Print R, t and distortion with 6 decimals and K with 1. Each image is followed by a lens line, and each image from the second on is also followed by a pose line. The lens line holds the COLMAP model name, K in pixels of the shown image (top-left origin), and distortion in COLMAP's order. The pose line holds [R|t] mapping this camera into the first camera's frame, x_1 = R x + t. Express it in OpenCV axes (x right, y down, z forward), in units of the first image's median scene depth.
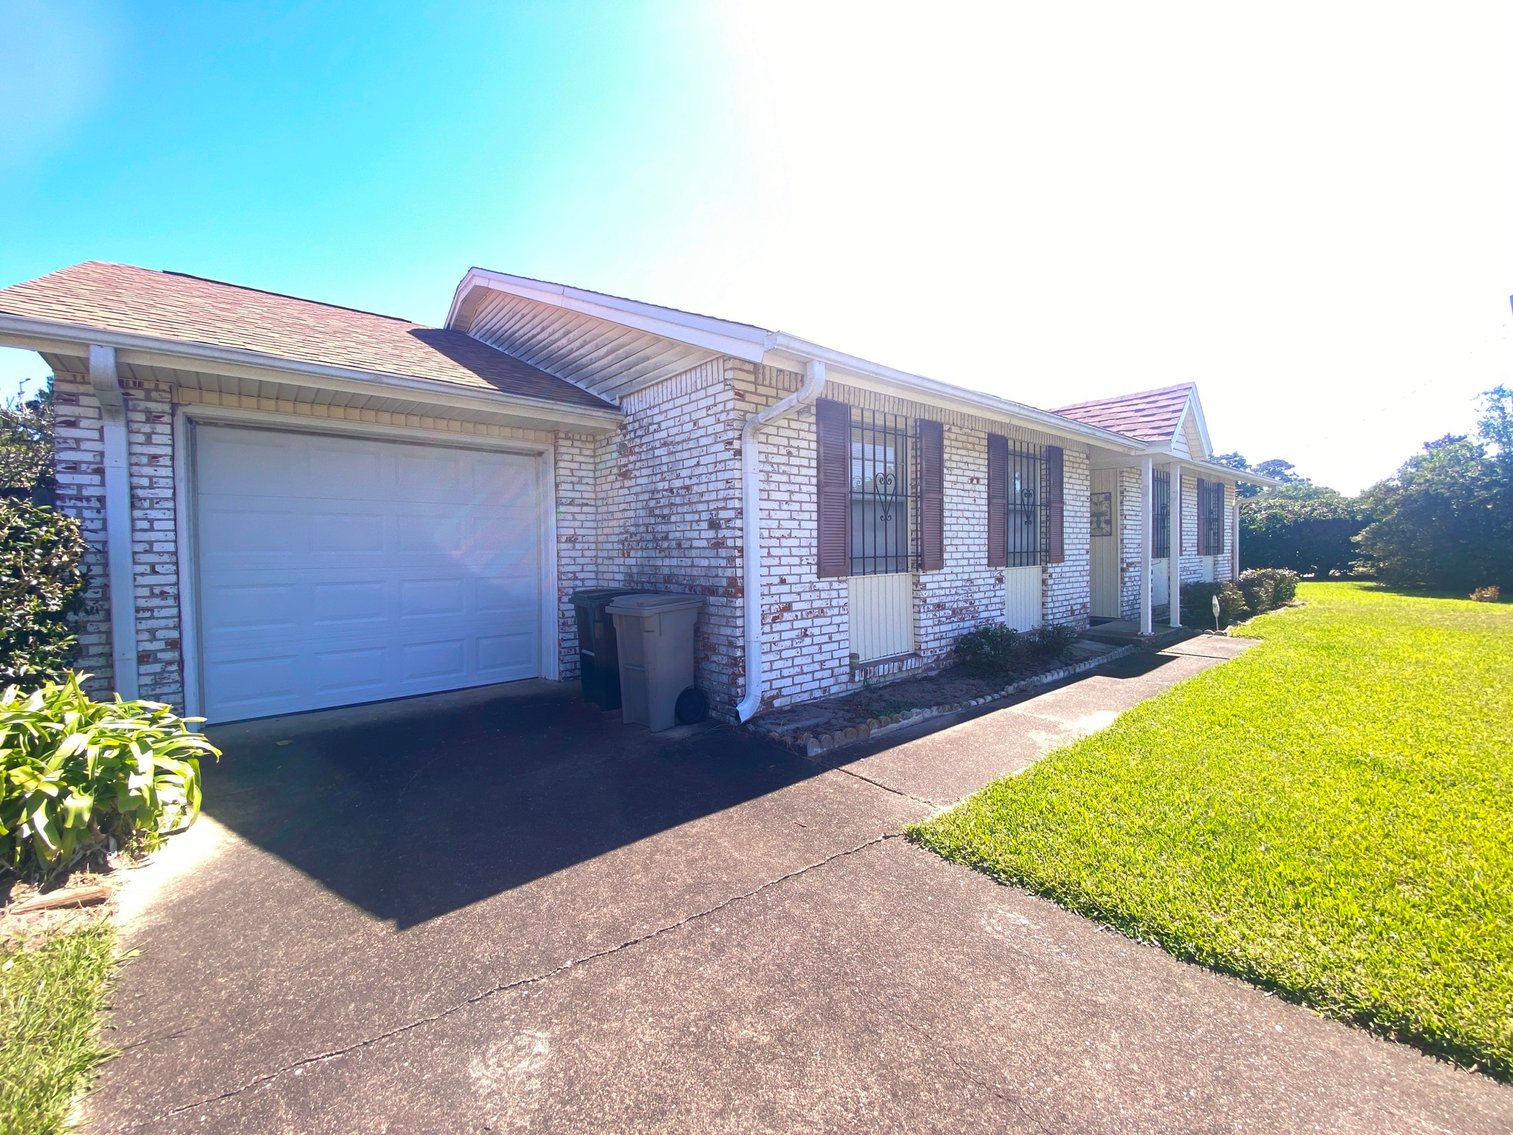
lens RADIAL K [[623.7, 0, 753.6], [0, 623.7, 570.0], [0, 0, 1]] dist [0.026959, -0.000244]
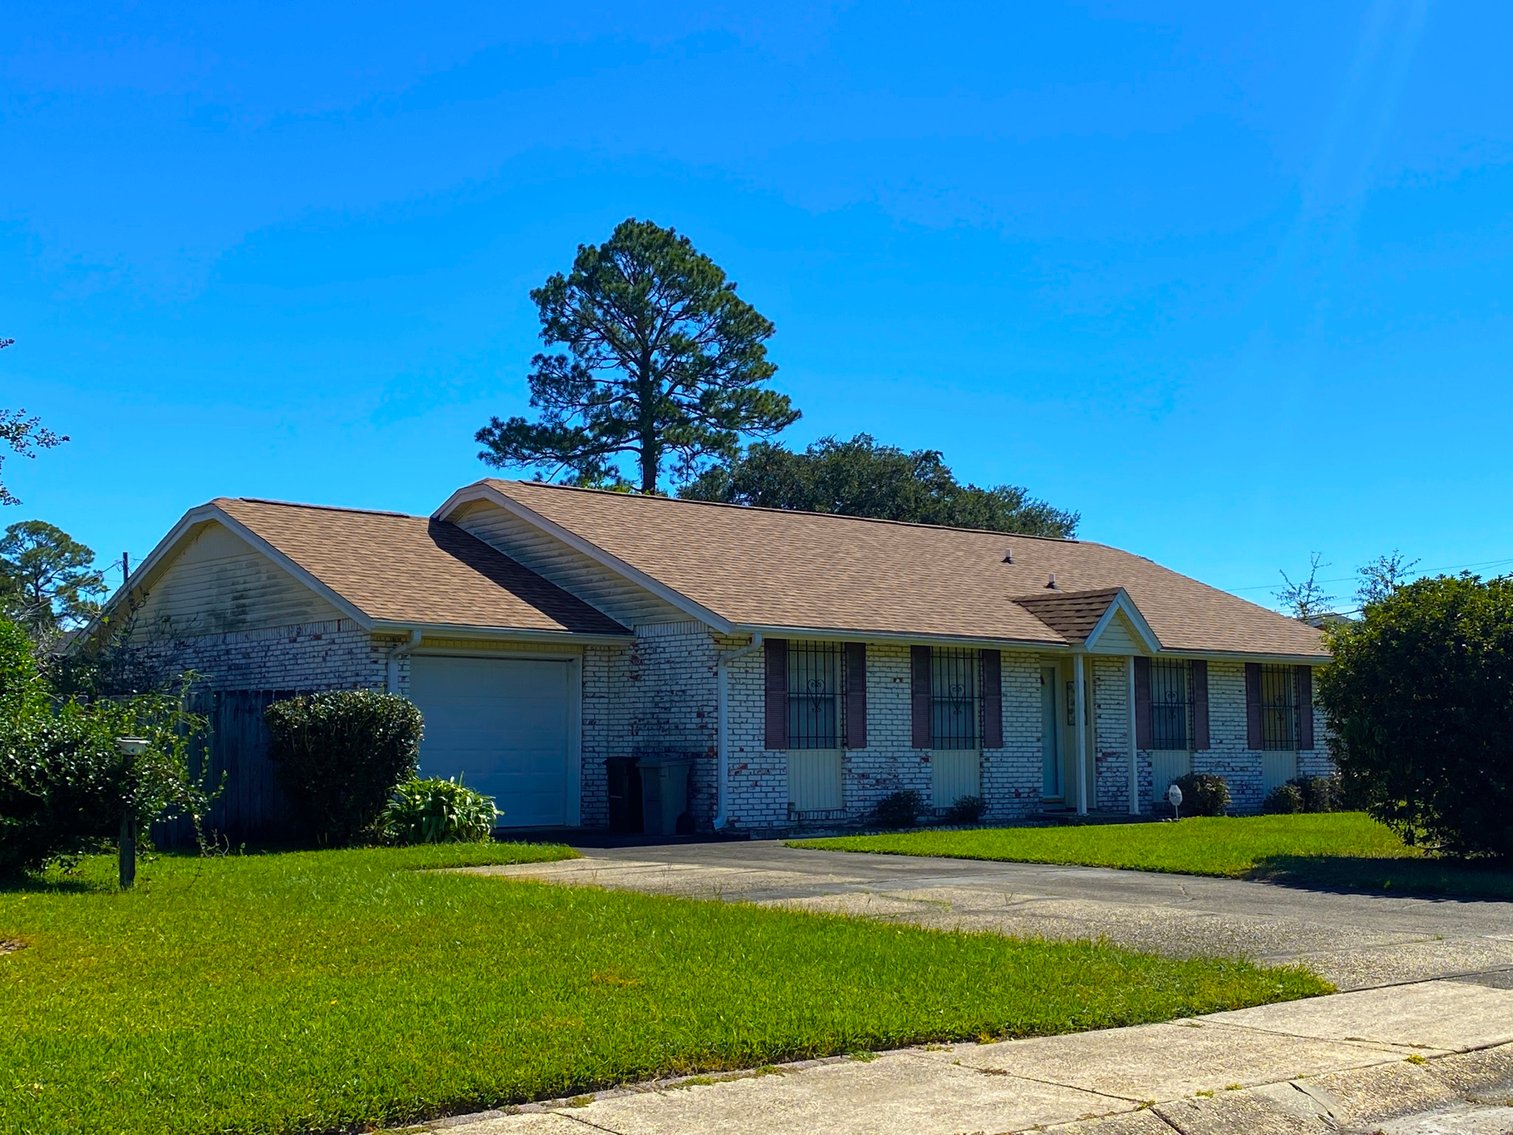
lens RADIAL K [[1974.3, 0, 751.2], [0, 1974.3, 557.1], [0, 0, 1]] dist [0.109035, 0.000000]
pose [[0.999931, 0.011483, 0.002493, 0.046300], [-0.011054, 0.991228, -0.131700, 0.173218], [-0.003983, 0.131663, 0.991287, -3.658067]]
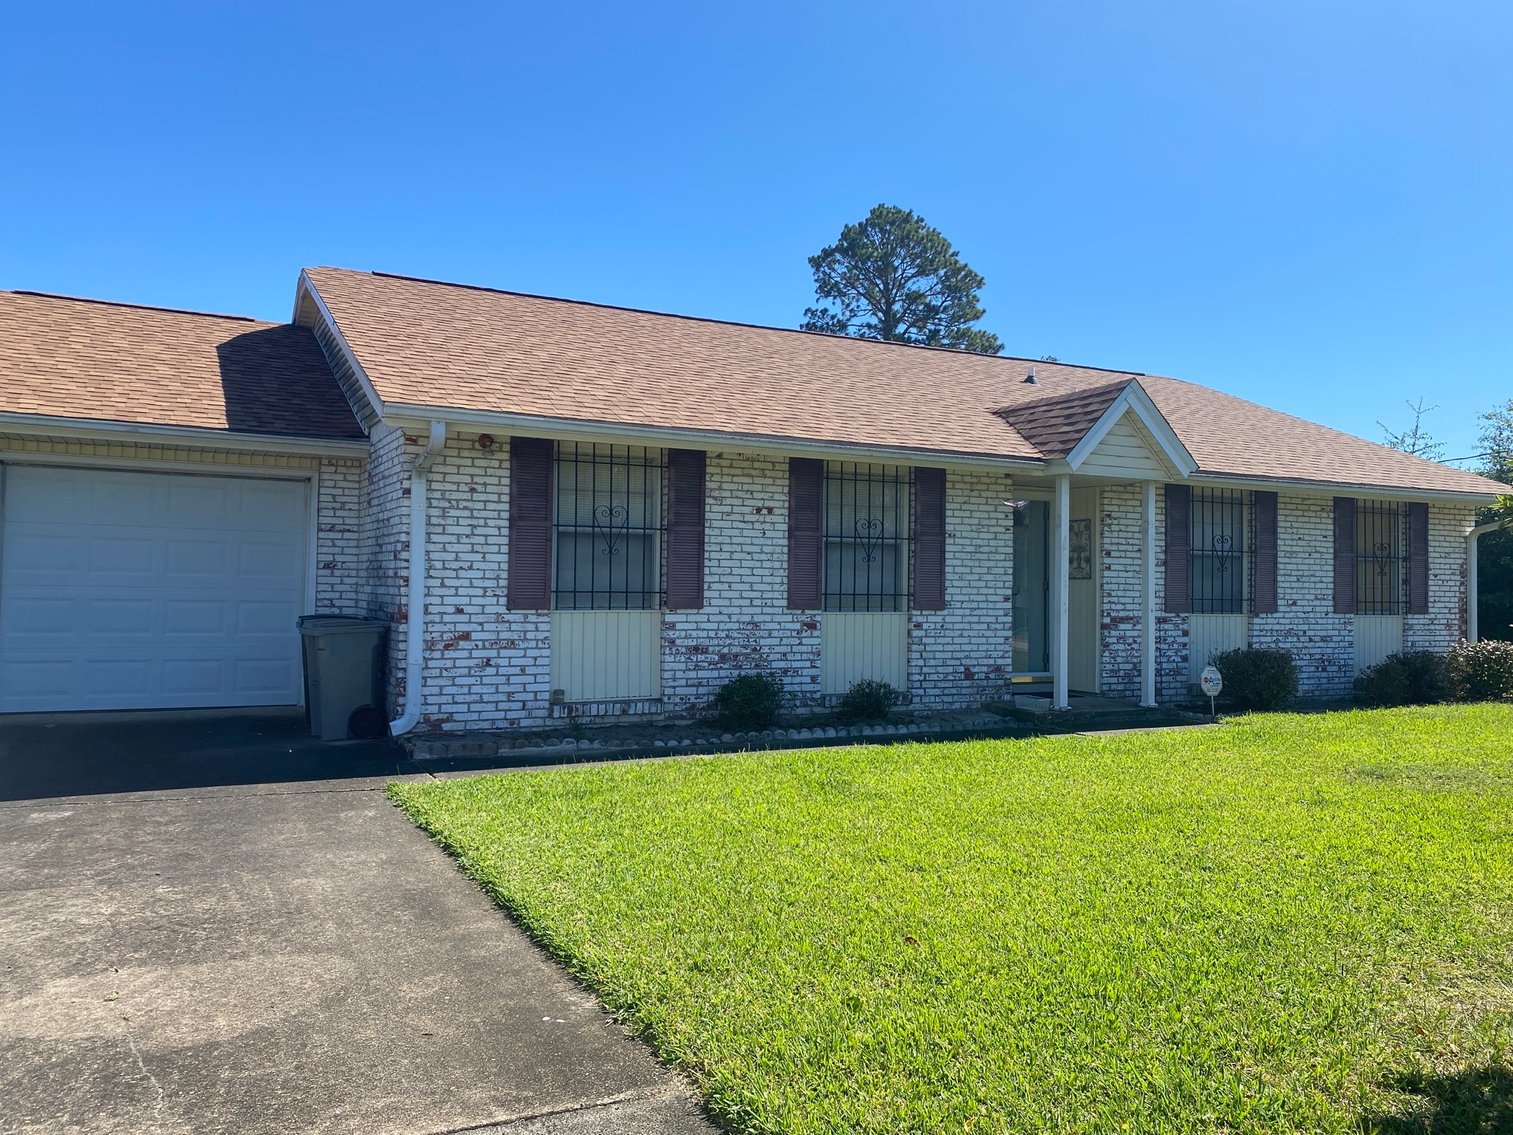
lens RADIAL K [[1153.3, 0, 746.8], [0, 1153.3, 565.8], [0, 0, 1]] dist [0.052237, -0.055199]
pose [[0.971279, 0.025284, -0.236597, 0.853279], [-0.037087, 0.998273, -0.045569, 0.011525], [0.235036, 0.053034, 0.970539, -0.684157]]
